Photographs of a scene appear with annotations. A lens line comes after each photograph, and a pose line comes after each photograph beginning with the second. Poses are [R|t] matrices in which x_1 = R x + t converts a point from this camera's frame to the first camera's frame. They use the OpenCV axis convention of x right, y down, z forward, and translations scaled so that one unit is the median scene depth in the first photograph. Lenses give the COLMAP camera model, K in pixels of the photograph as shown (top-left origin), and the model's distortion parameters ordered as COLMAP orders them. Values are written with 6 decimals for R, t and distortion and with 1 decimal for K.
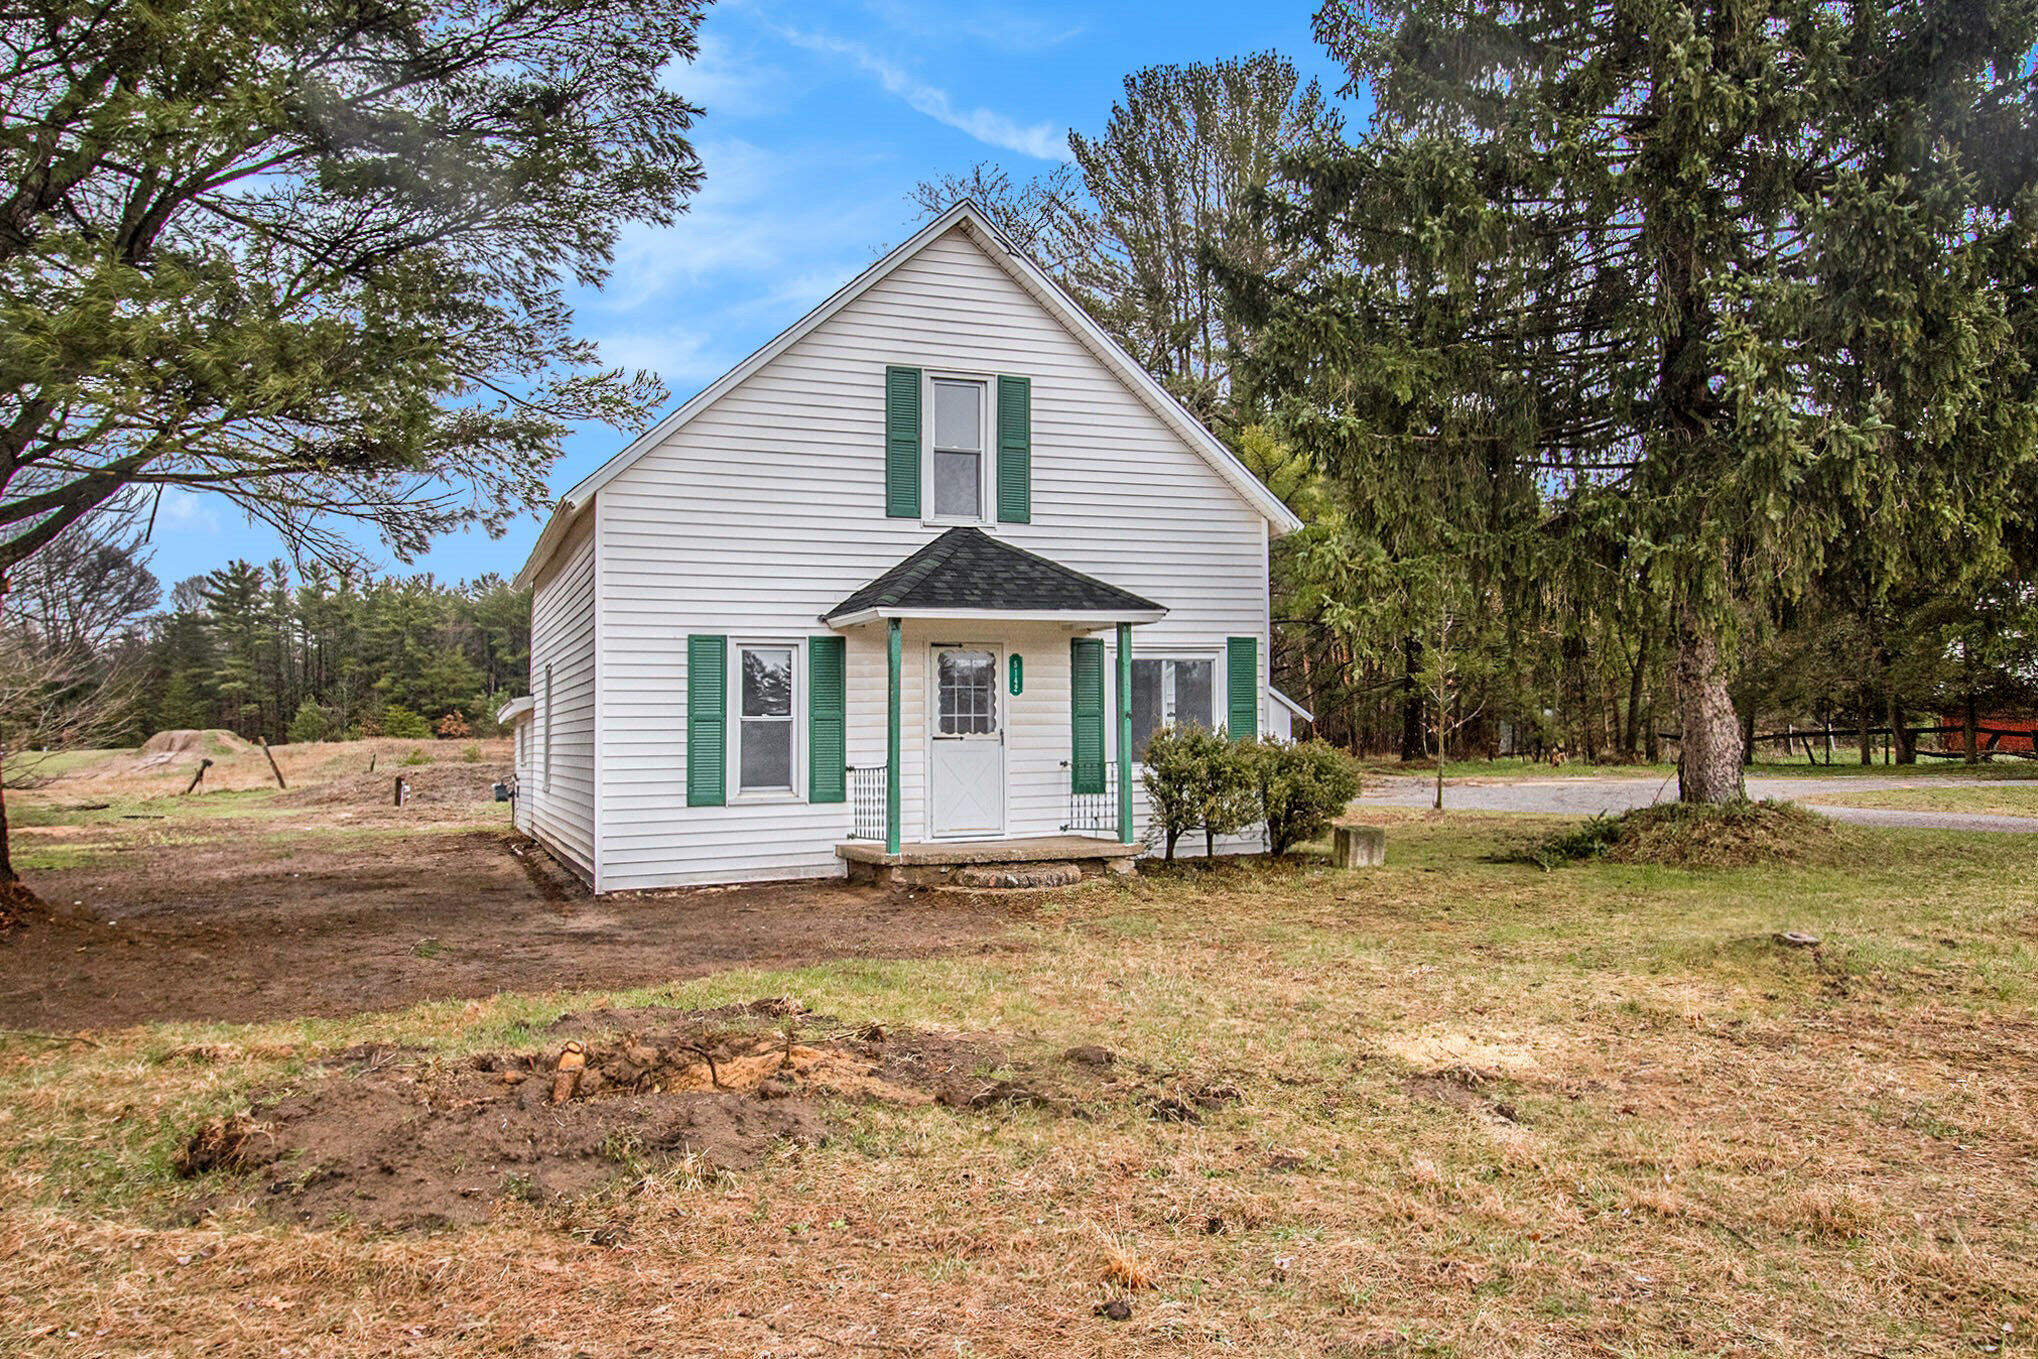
lens RADIAL K [[1540.8, 0, 1017.4], [0, 1540.8, 538.3], [0, 0, 1]] dist [0.008117, -0.001314]
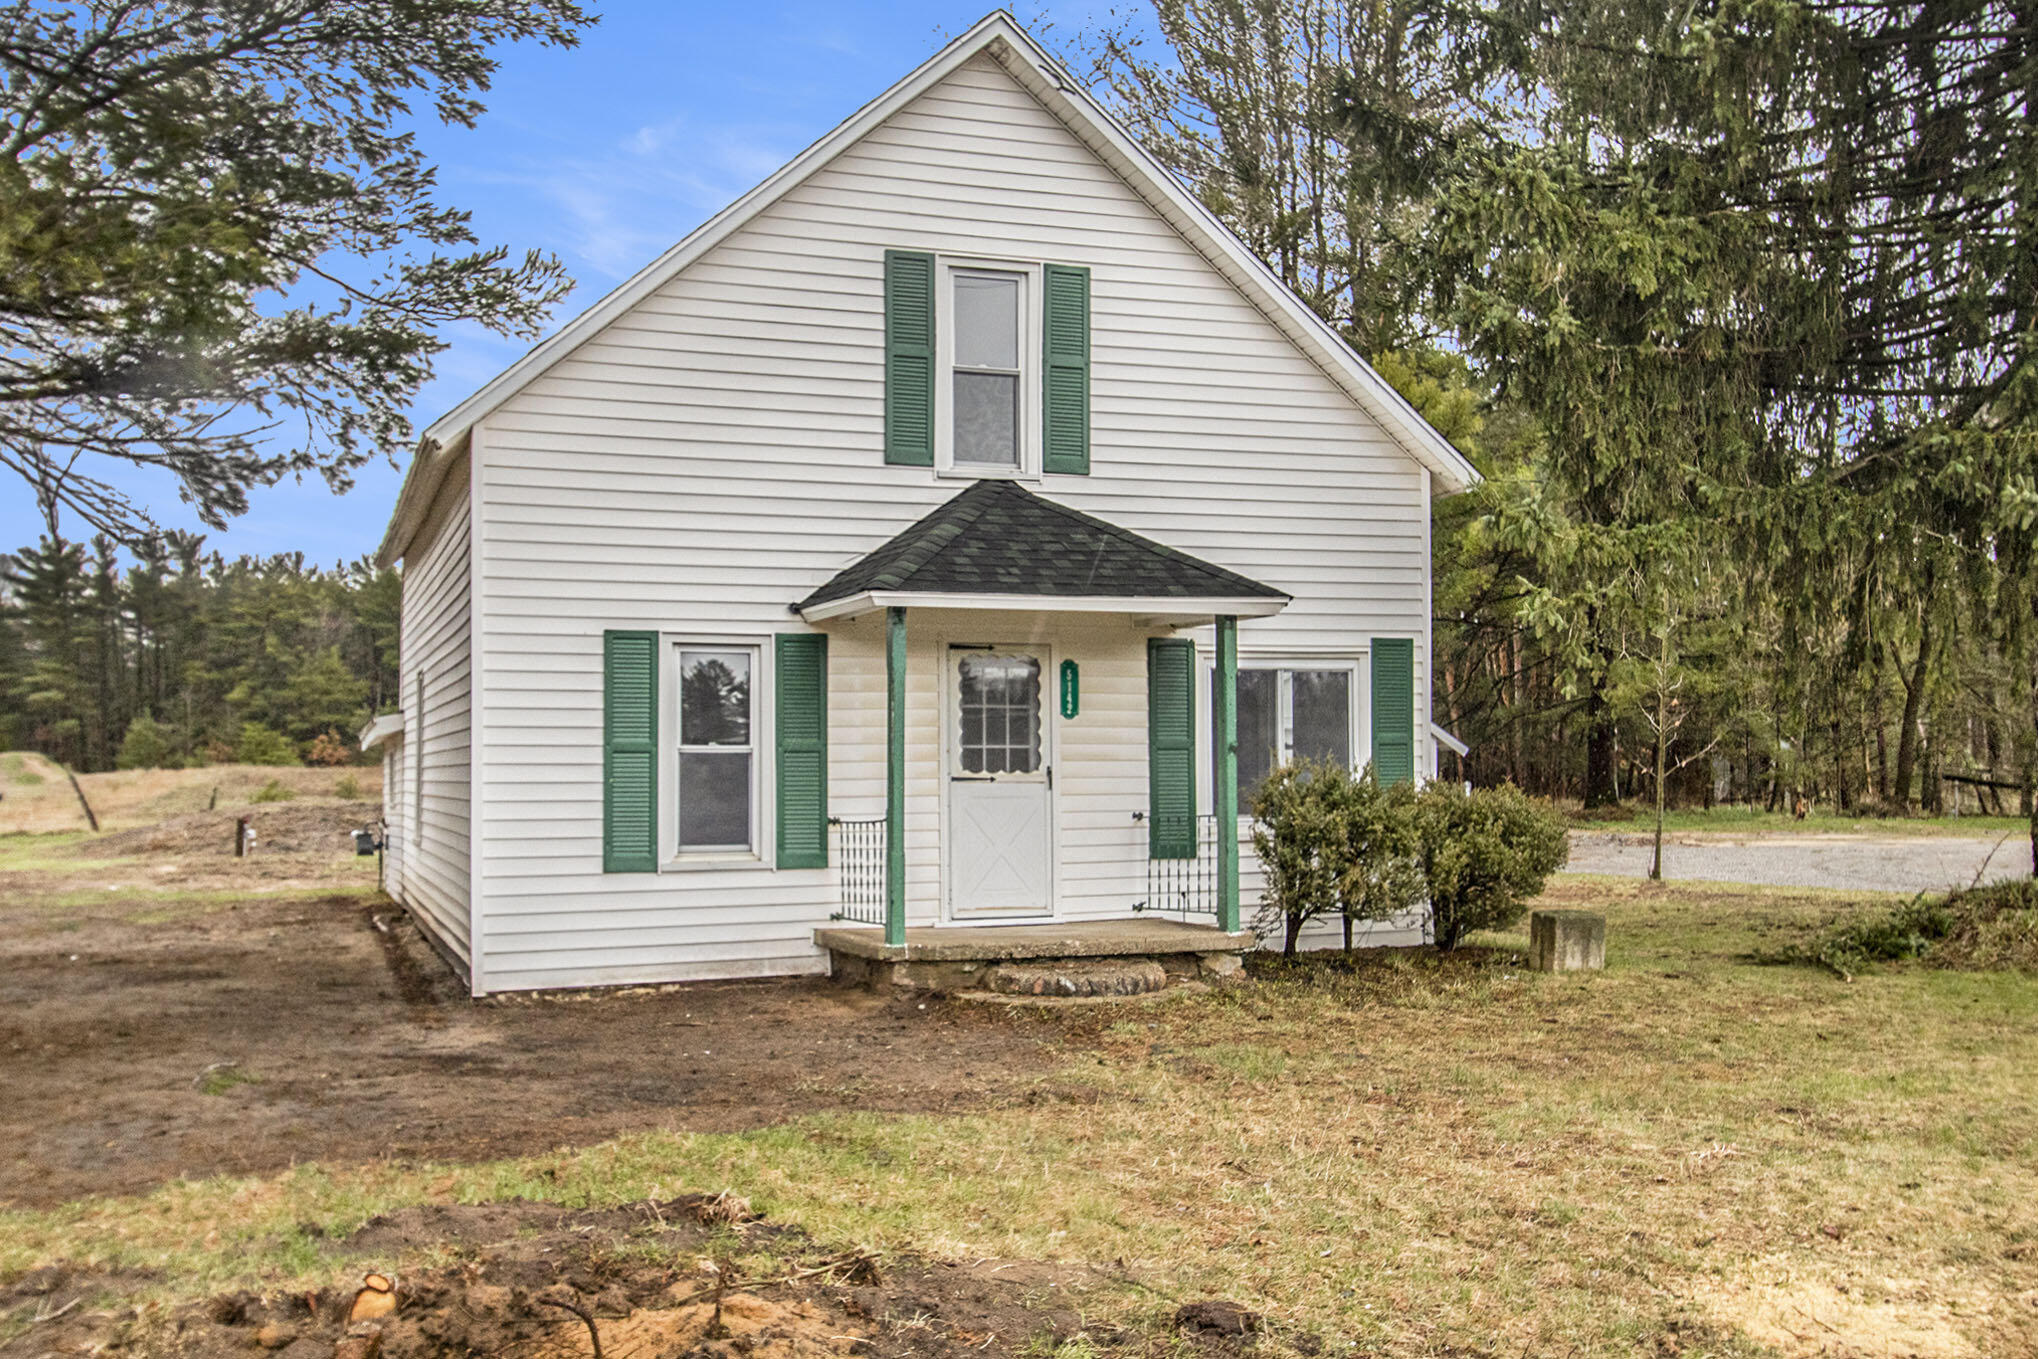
lens RADIAL K [[1952.2, 0, 1024.4], [0, 1952.2, 720.9], [0, 0, 1]] dist [0.037043, 0.011036]
pose [[0.999857, 0.007184, -0.015316, -0.008250], [-0.005547, 0.994519, 0.104411, 0.010066], [0.015982, -0.104311, 0.994416, 0.115373]]
